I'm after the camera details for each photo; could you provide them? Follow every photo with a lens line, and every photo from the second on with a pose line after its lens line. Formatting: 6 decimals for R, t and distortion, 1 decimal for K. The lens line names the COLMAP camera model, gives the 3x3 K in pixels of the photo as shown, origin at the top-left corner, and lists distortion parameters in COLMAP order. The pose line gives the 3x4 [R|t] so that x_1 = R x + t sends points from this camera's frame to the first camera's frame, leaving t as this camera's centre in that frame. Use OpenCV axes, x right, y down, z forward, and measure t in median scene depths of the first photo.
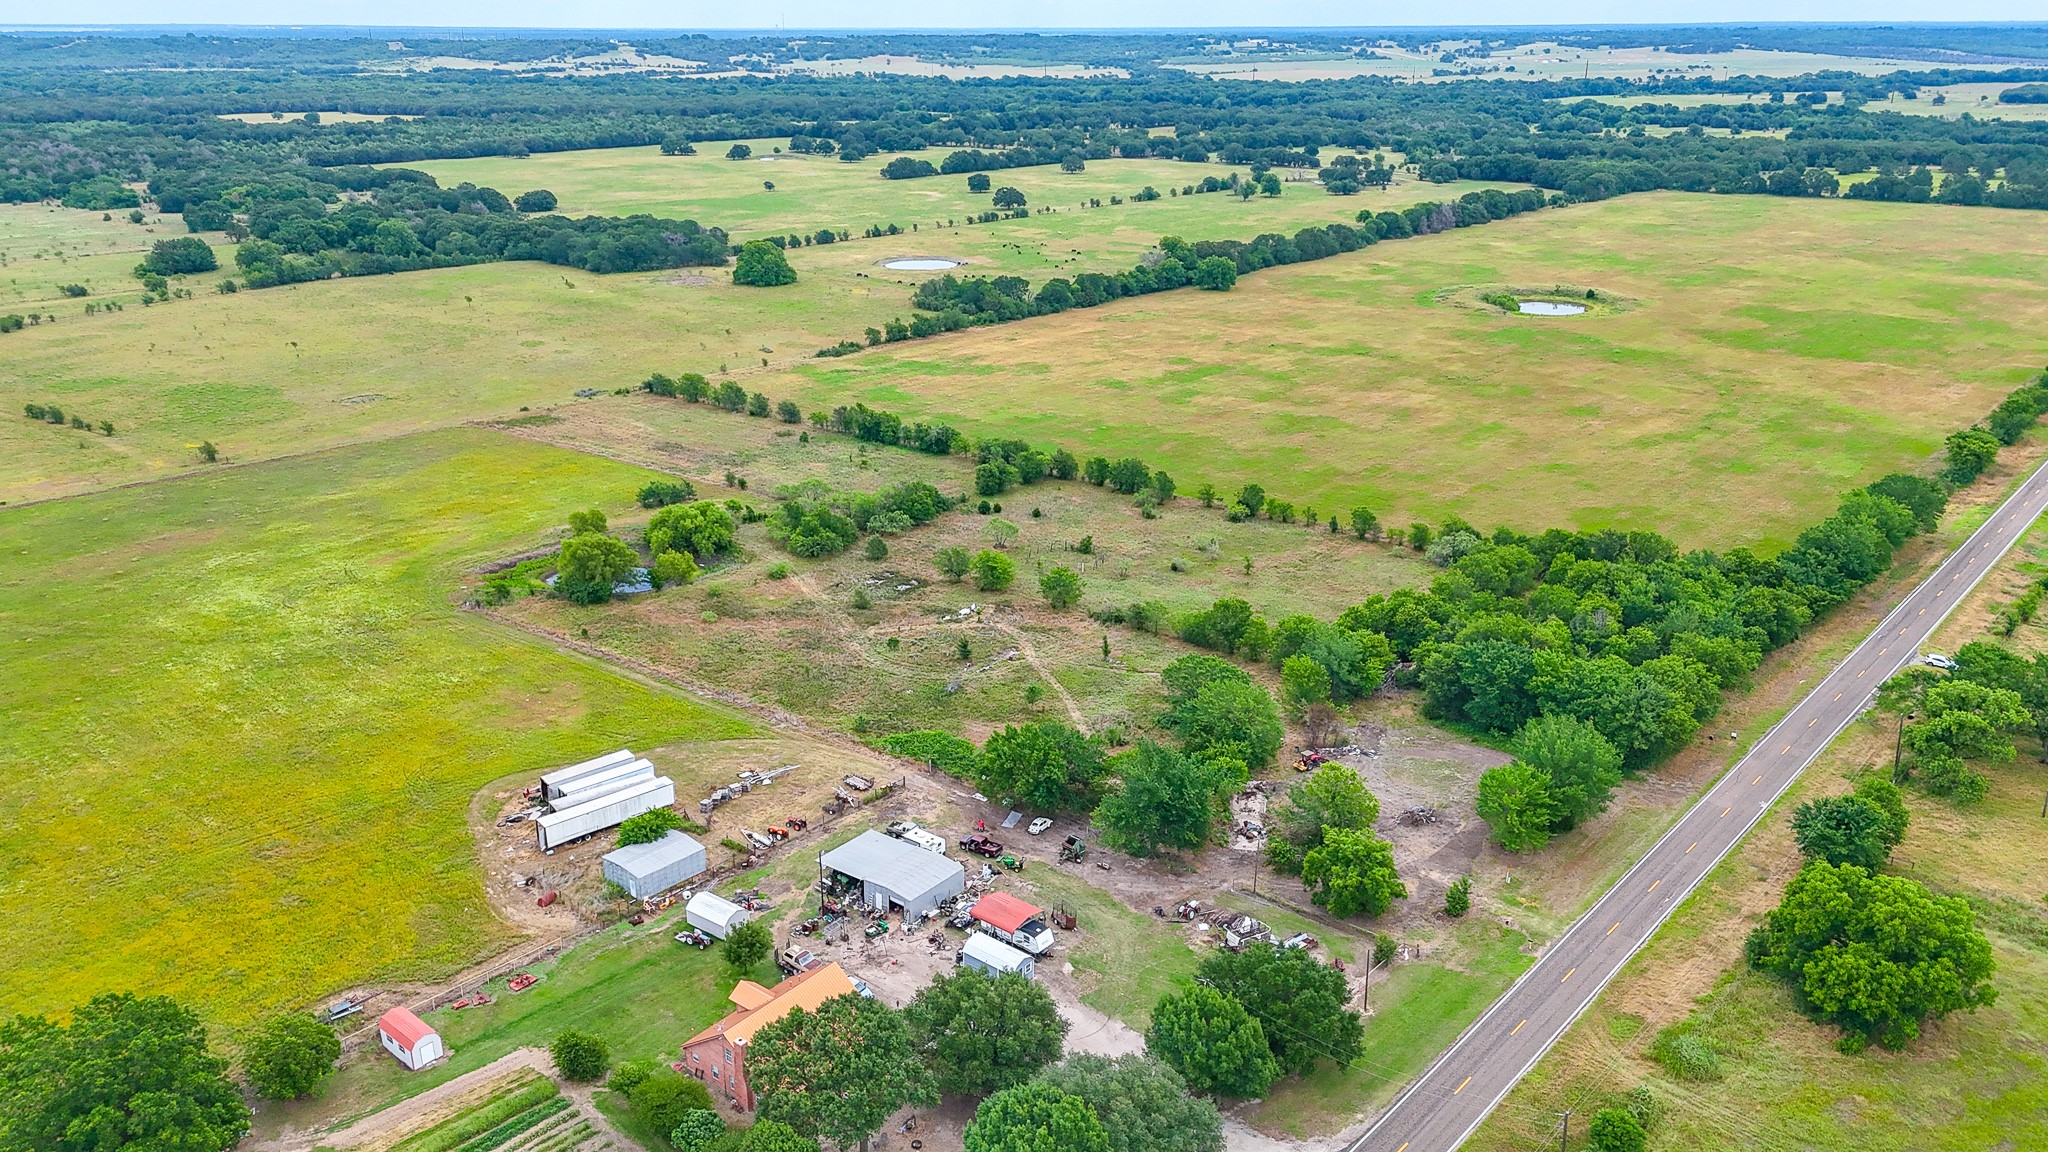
lens RADIAL K [[1519.7, 0, 1026.9], [0, 1519.7, 578.0], [0, 0, 1]] dist [0.072133, -0.068205]
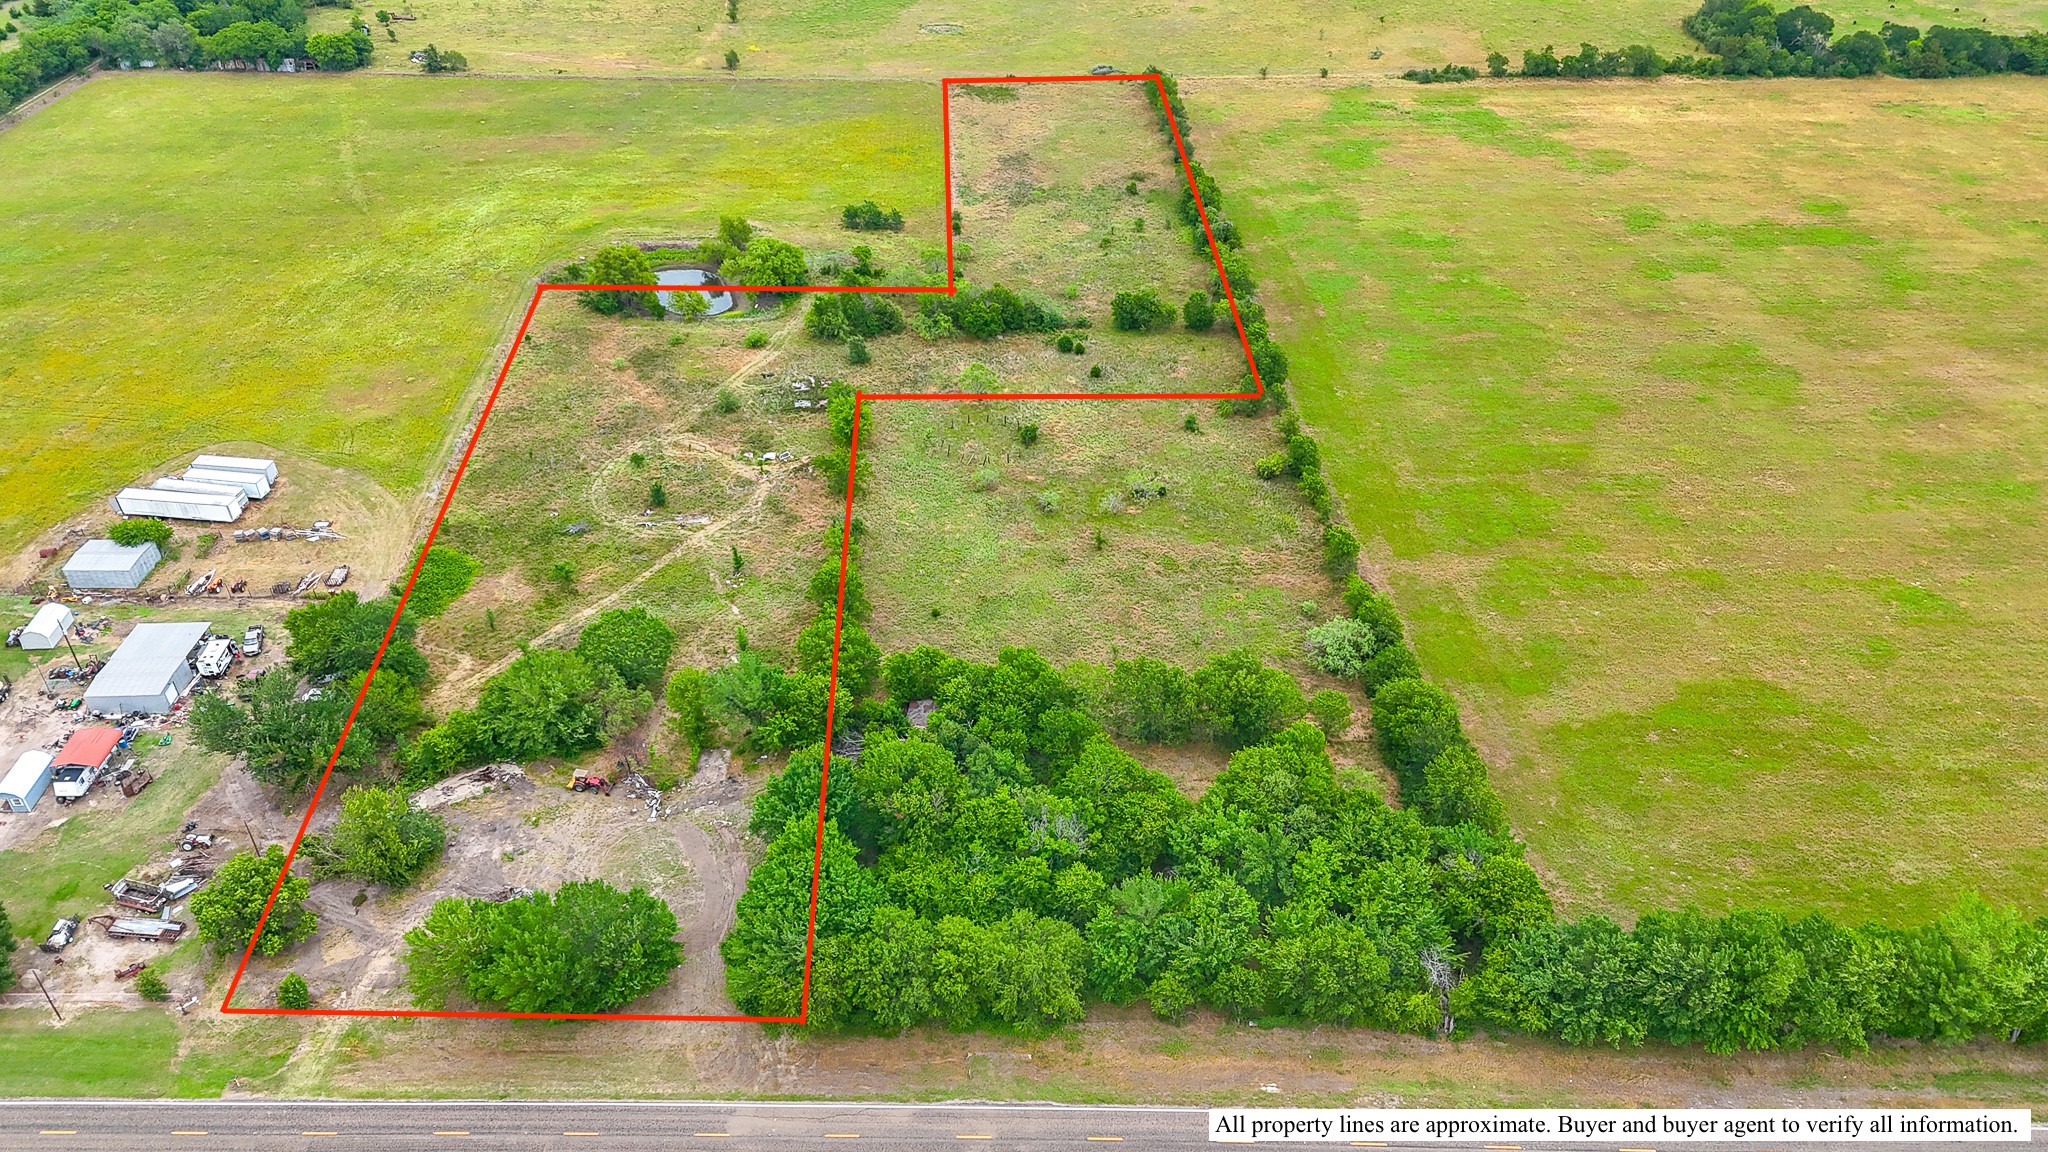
lens RADIAL K [[1519.7, 0, 1026.9], [0, 1519.7, 578.0], [0, 0, 1]] dist [0.072133, -0.068205]
pose [[0.648001, 0.436082, -0.624442, 0.408557], [-0.247465, 0.895930, 0.368877, -0.177400], [0.720317, -0.084505, 0.688479, 0.291488]]
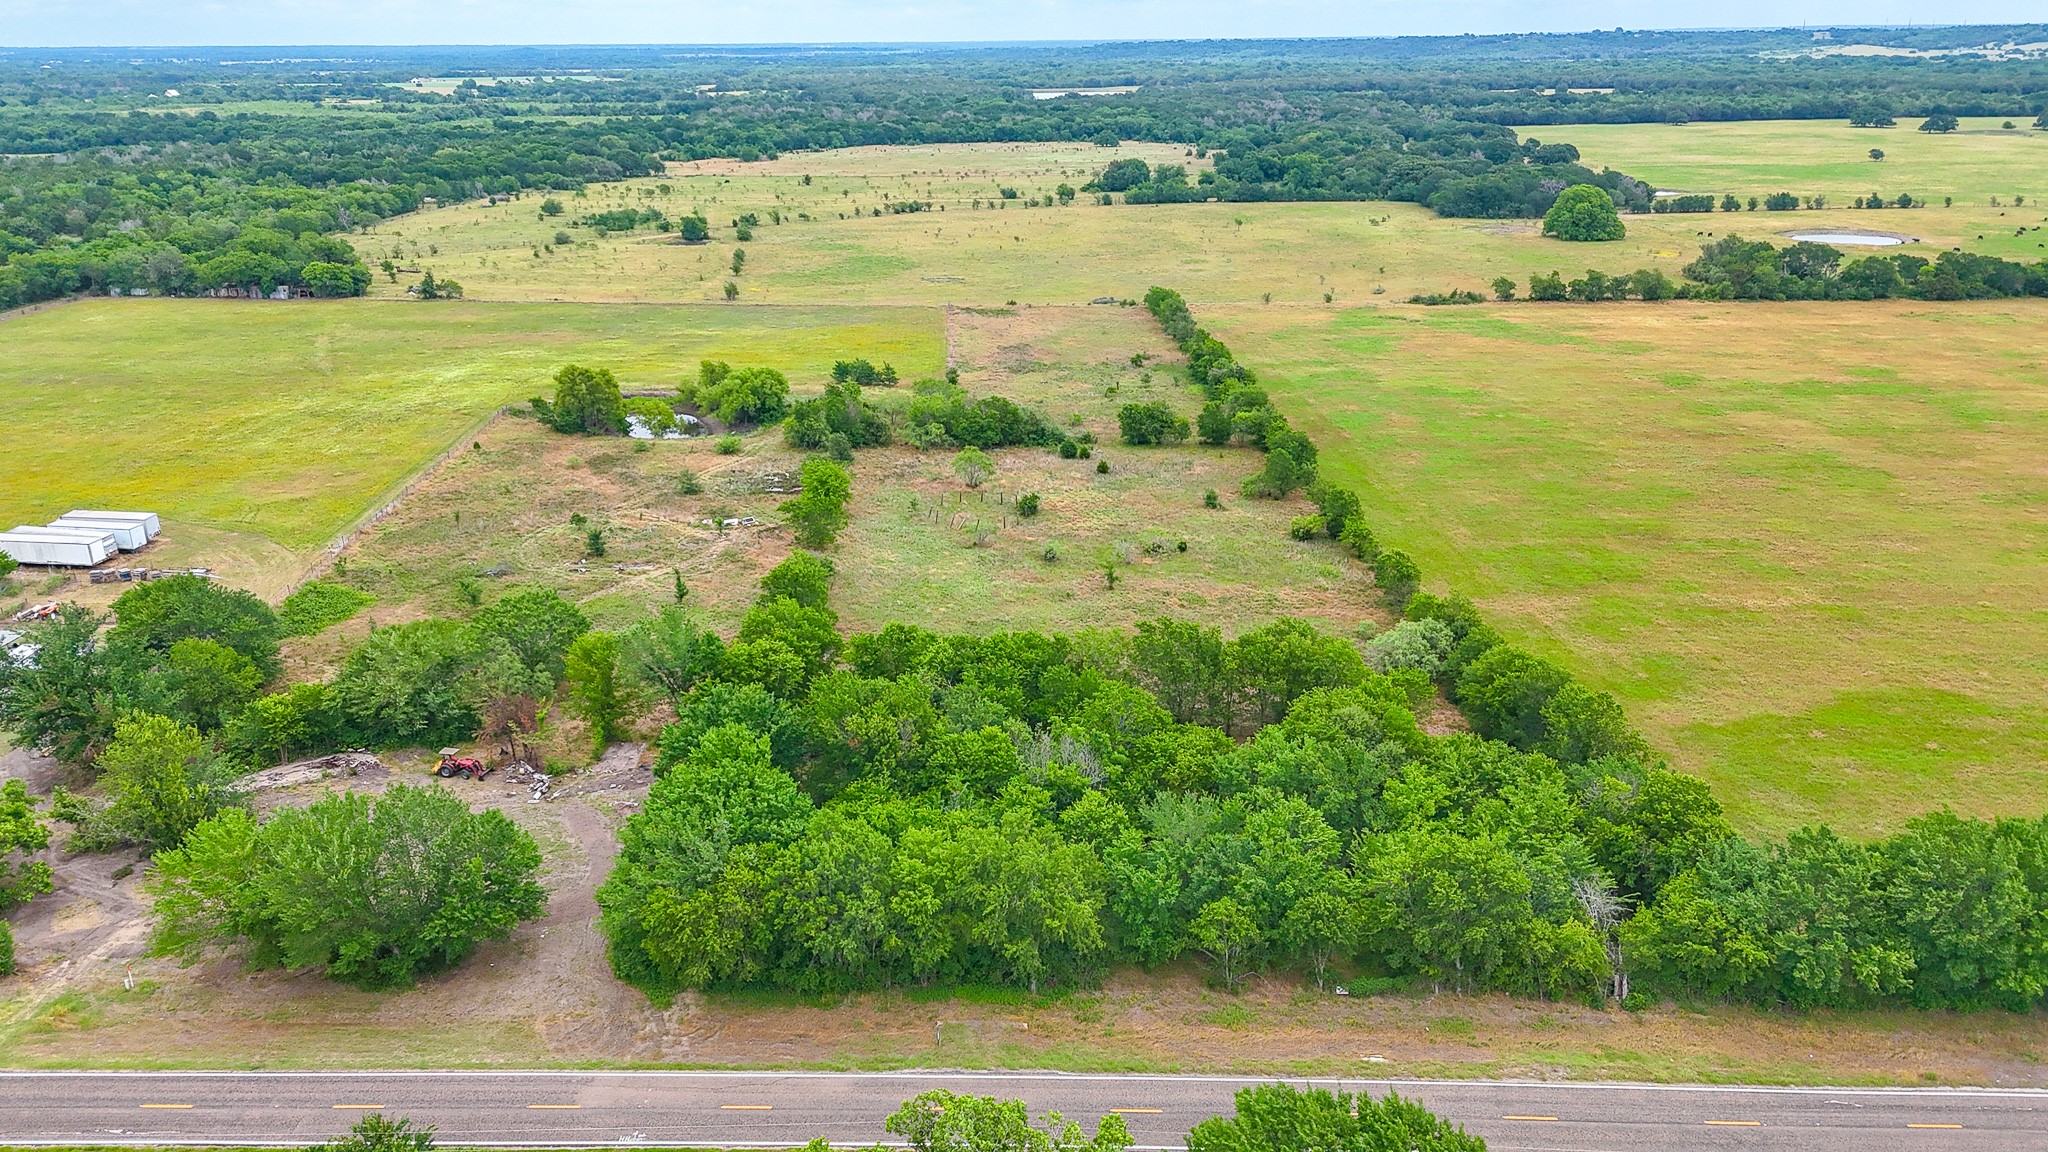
lens RADIAL K [[1519.7, 0, 1026.9], [0, 1519.7, 578.0], [0, 0, 1]] dist [0.072133, -0.068205]
pose [[0.646454, 0.248698, -0.721282, 0.396621], [-0.250628, 0.962139, 0.107118, -0.045330], [0.720613, 0.111526, 0.684309, 0.348788]]
